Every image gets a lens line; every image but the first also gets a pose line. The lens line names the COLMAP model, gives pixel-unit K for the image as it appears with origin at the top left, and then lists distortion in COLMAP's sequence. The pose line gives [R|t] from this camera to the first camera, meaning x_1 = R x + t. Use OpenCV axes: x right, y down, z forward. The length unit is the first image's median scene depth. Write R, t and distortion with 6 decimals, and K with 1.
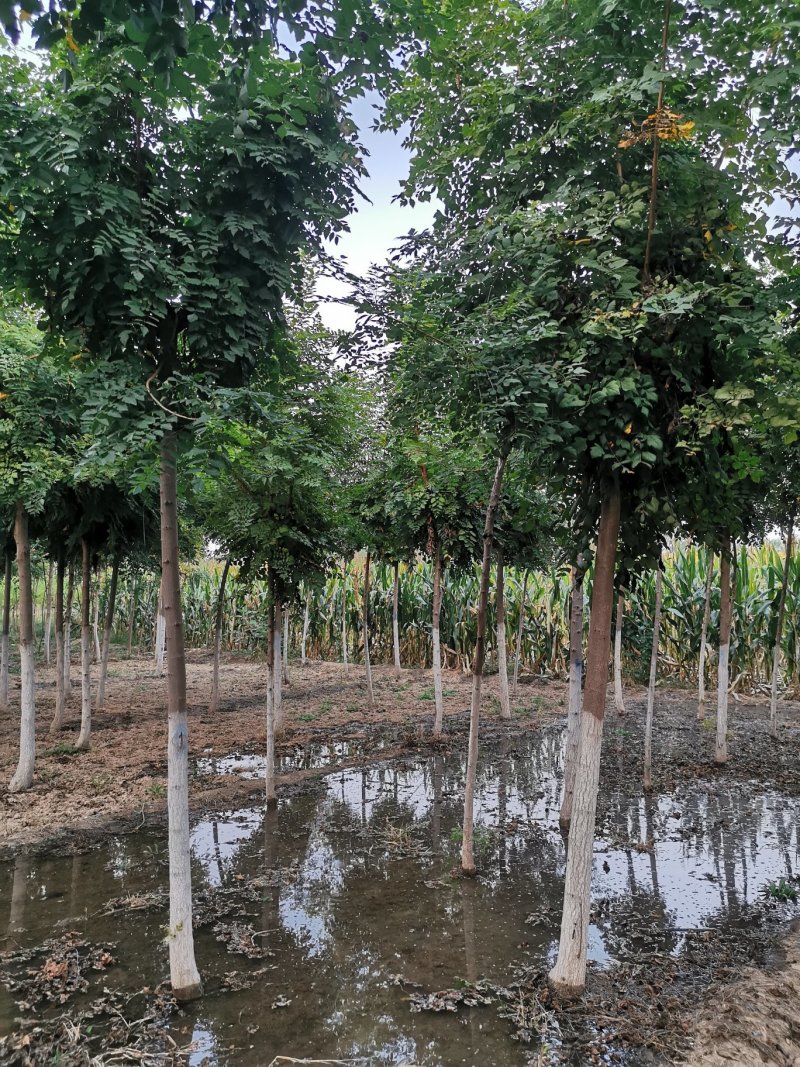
lens RADIAL K [[825.7, 0, 399.6], [0, 825.7, 539.1], [0, 0, 1]] dist [0.064612, -0.050806]
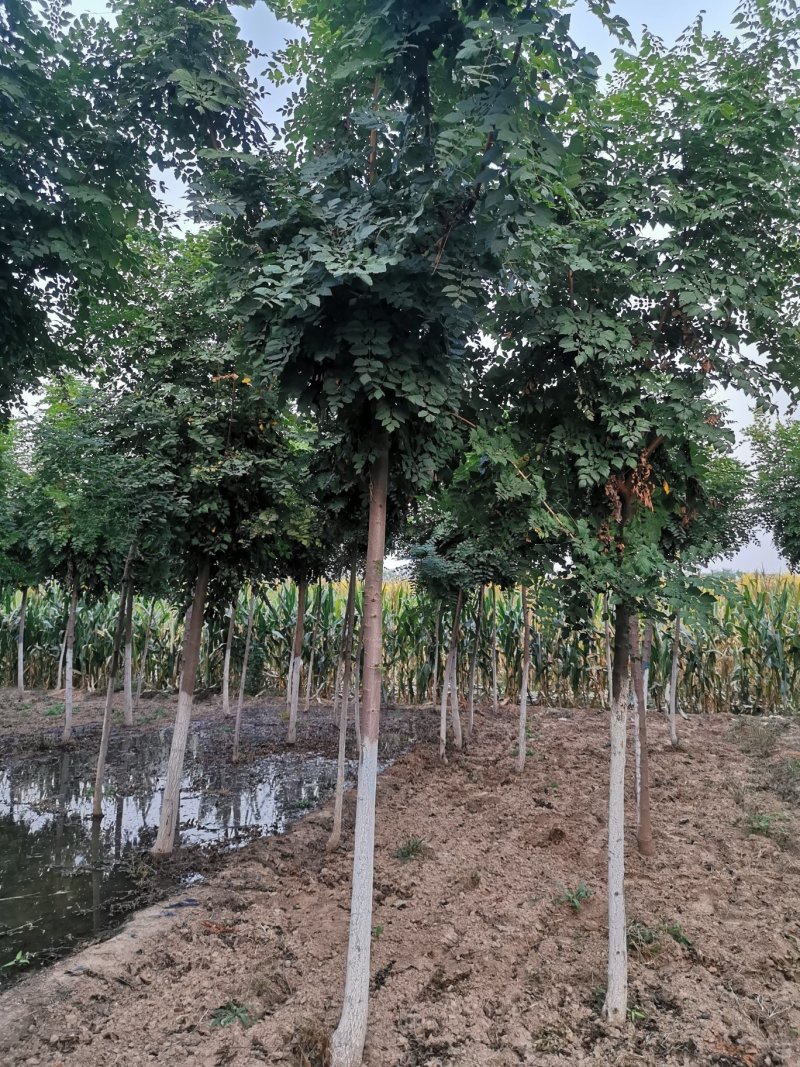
lens RADIAL K [[825.7, 0, 399.6], [0, 825.7, 539.1], [0, 0, 1]] dist [0.064612, -0.050806]
pose [[0.905646, 0.048943, 0.421200, -0.033251], [-0.037302, 0.998661, -0.035840, -0.018716], [-0.422390, 0.016747, 0.906259, -0.232231]]
